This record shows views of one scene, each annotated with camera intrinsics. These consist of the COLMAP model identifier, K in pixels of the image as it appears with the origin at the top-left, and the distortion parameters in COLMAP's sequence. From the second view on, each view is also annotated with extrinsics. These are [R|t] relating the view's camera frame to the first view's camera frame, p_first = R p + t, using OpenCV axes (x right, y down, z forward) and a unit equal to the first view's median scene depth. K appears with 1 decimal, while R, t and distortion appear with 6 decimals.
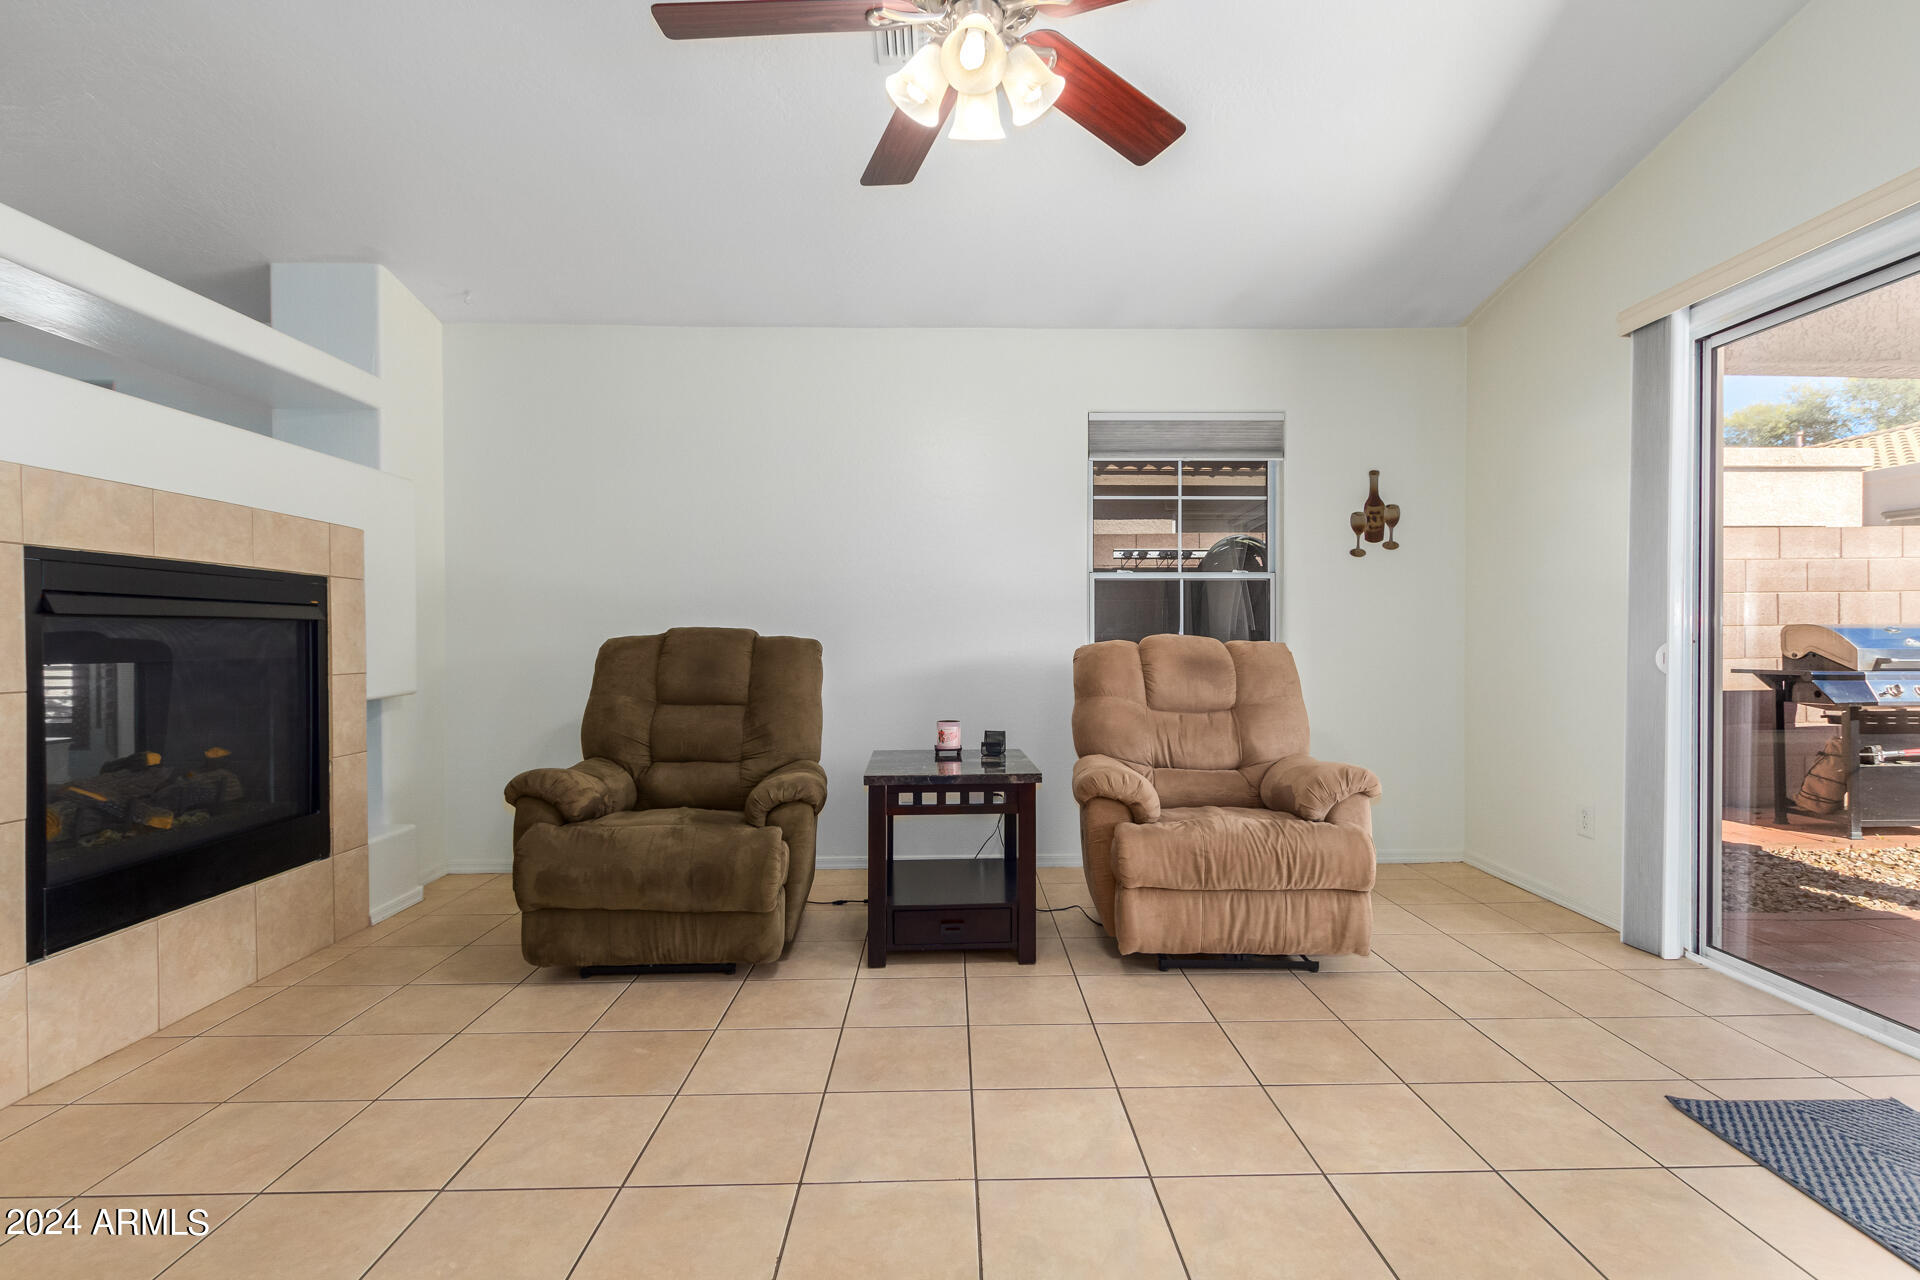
lens RADIAL K [[887.0, 0, 981.0], [0, 887.0, 642.5], [0, 0, 1]] dist [0.008095, -0.001995]
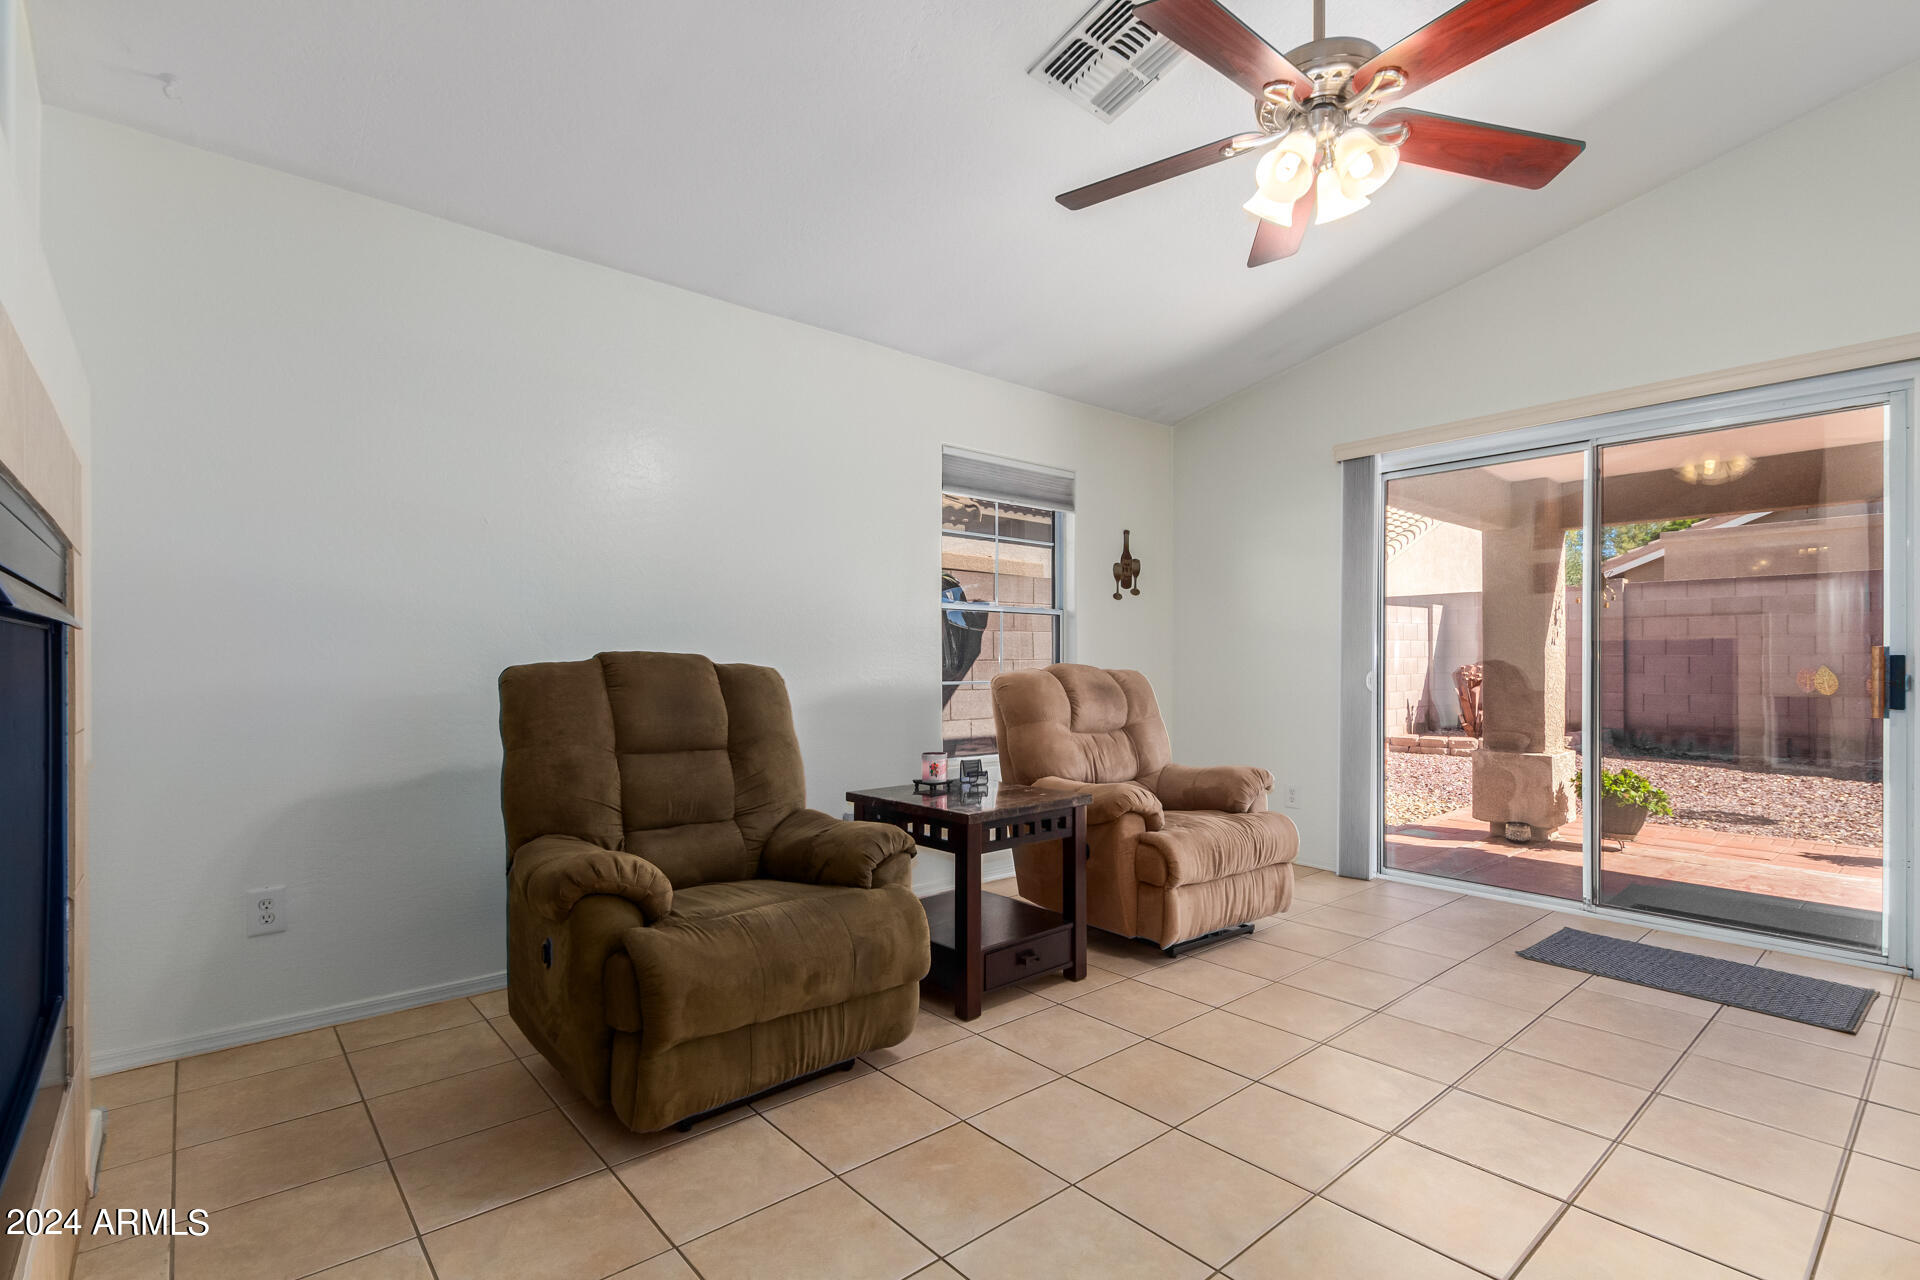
lens RADIAL K [[887.0, 0, 985.5], [0, 887.0, 655.1], [0, 0, 1]] dist [0.008095, -0.001995]
pose [[0.766994, 0.010284, 0.641572, -0.613868], [-0.000940, 0.999888, -0.014904, -0.003249], [-0.641654, 0.010828, 0.766918, 0.231641]]
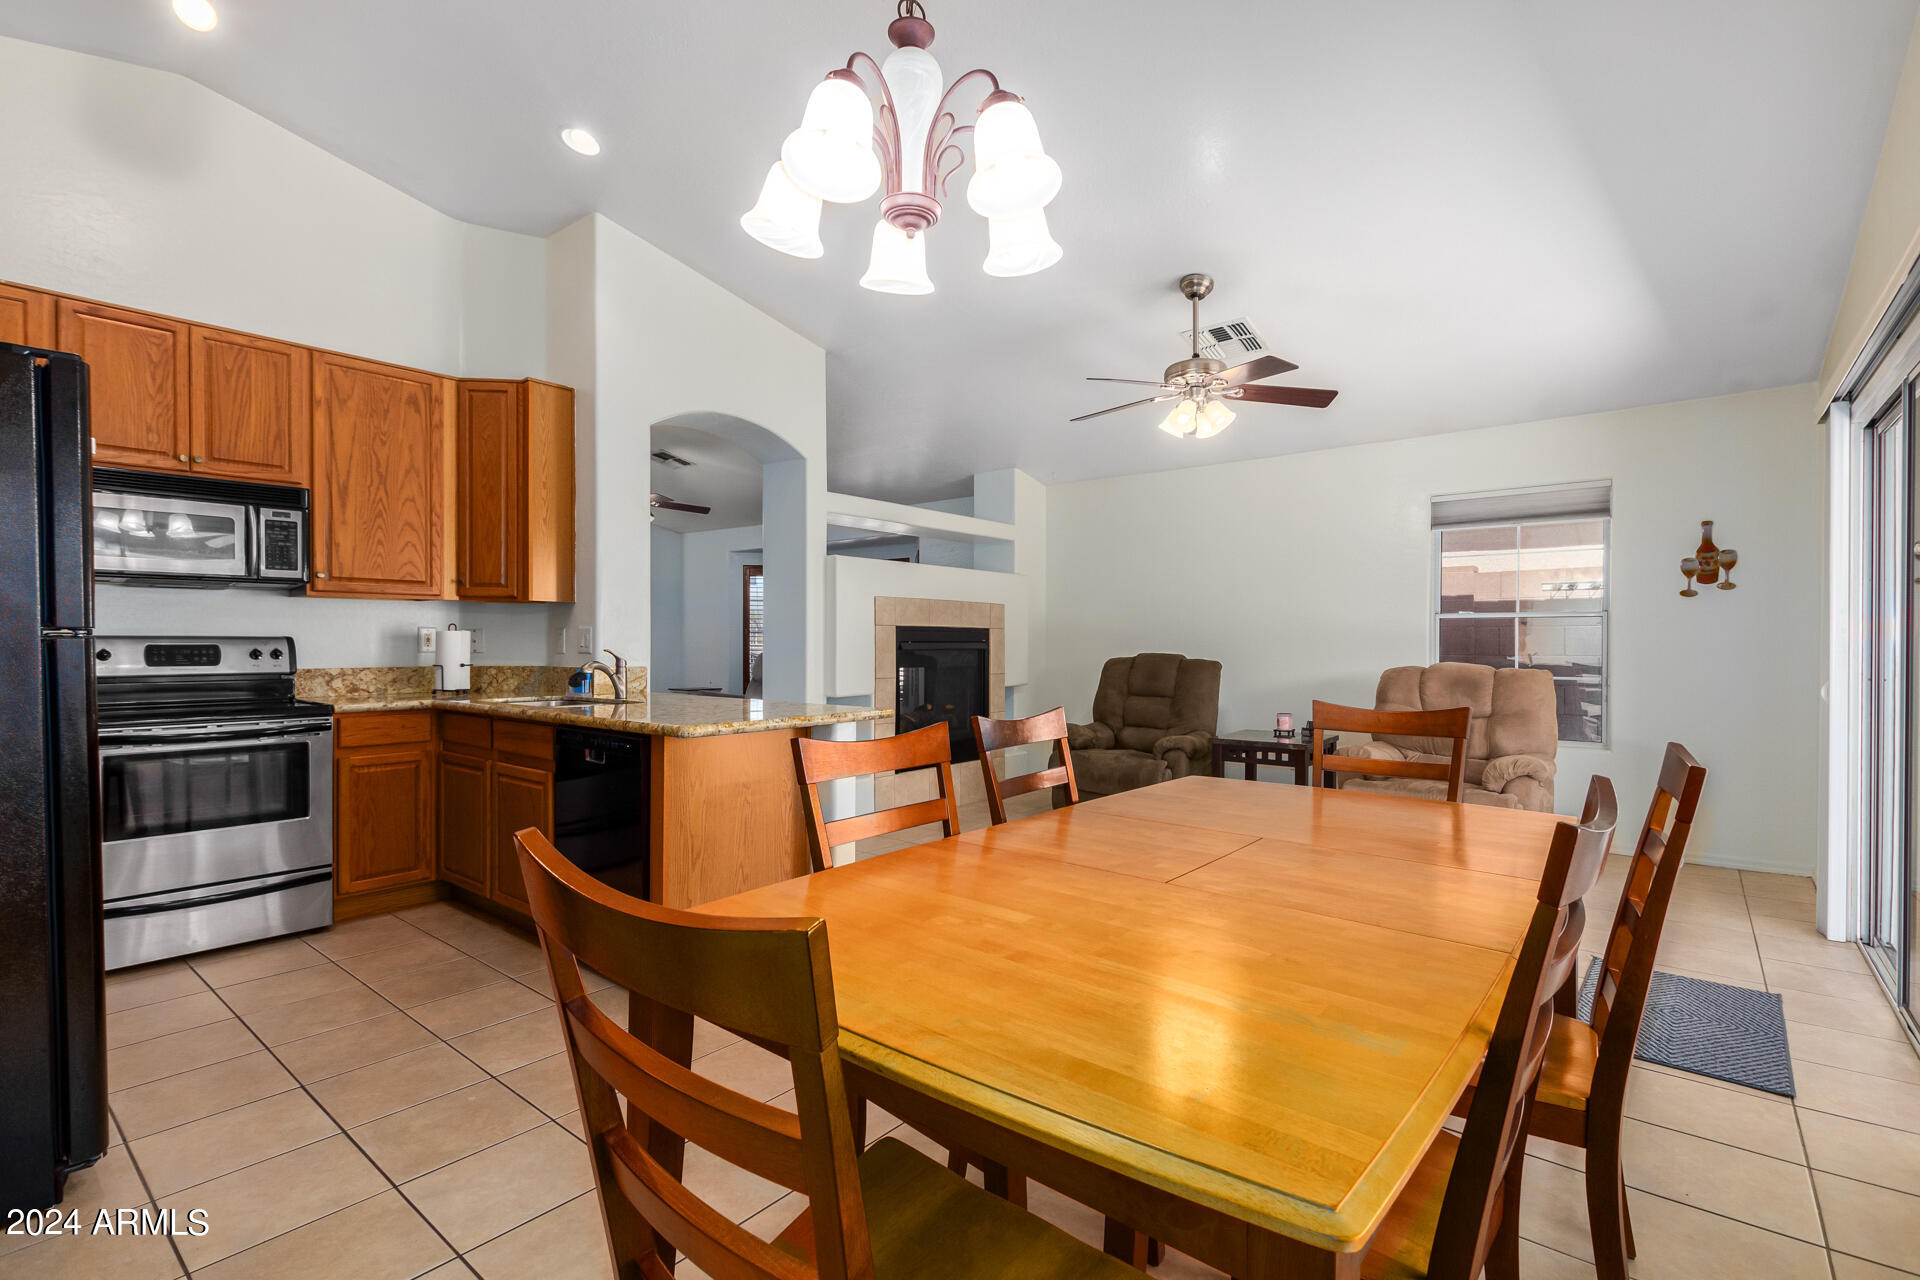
lens RADIAL K [[887.0, 0, 963.9], [0, 887.0, 650.3], [0, 0, 1]] dist [0.008095, -0.001995]
pose [[0.754517, 0.010814, -0.656191, 0.591499], [-0.007458, 0.999941, 0.007904, -0.035982], [0.656238, -0.001069, 0.754553, -0.619382]]
